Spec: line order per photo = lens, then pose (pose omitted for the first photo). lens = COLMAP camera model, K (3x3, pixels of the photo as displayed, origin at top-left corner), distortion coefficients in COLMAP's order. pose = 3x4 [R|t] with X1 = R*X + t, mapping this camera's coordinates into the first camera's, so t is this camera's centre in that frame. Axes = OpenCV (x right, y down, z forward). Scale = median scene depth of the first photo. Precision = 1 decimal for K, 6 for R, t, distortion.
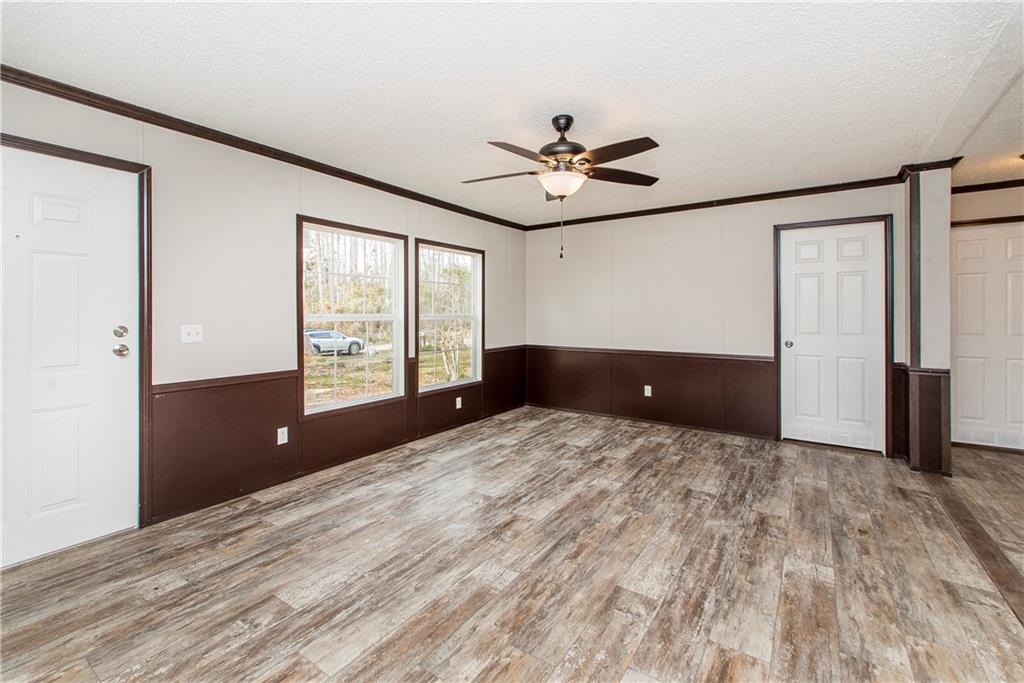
lens RADIAL K [[435.4, 0, 503.1], [0, 435.4, 311.1], [0, 0, 1]] dist [-0.000903, -0.002460]
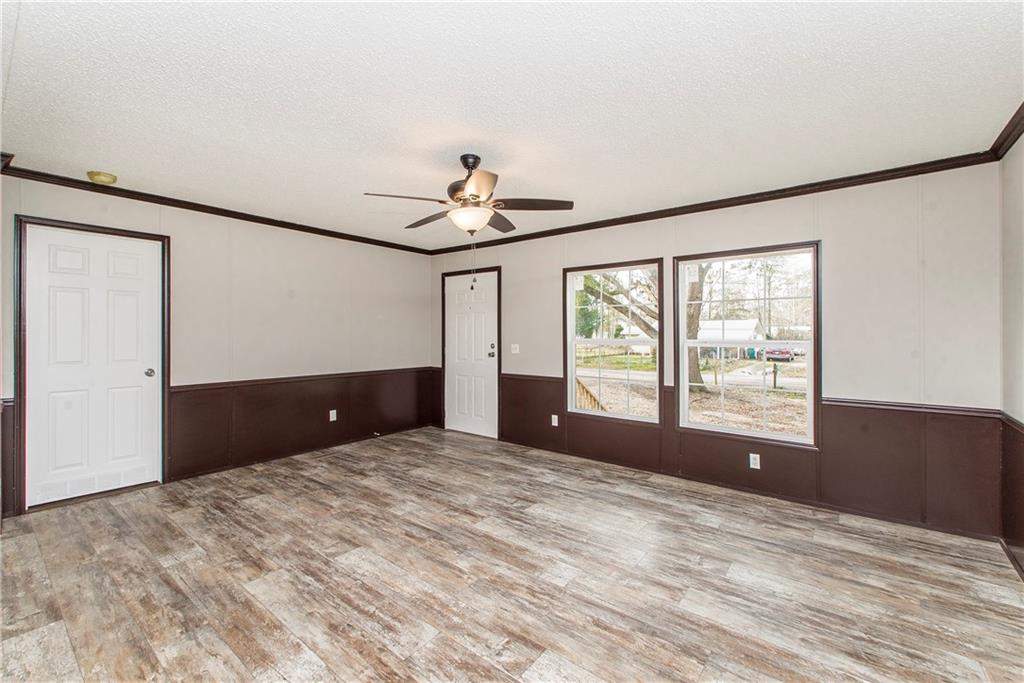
lens RADIAL K [[435.4, 0, 524.9], [0, 435.4, 329.0], [0, 0, 1]] dist [-0.000903, -0.002460]
pose [[-0.042728, -0.005989, -0.999069, 1.182879], [0.006147, 0.999962, -0.006257, -0.018622], [0.999068, -0.006408, -0.042689, 1.170741]]
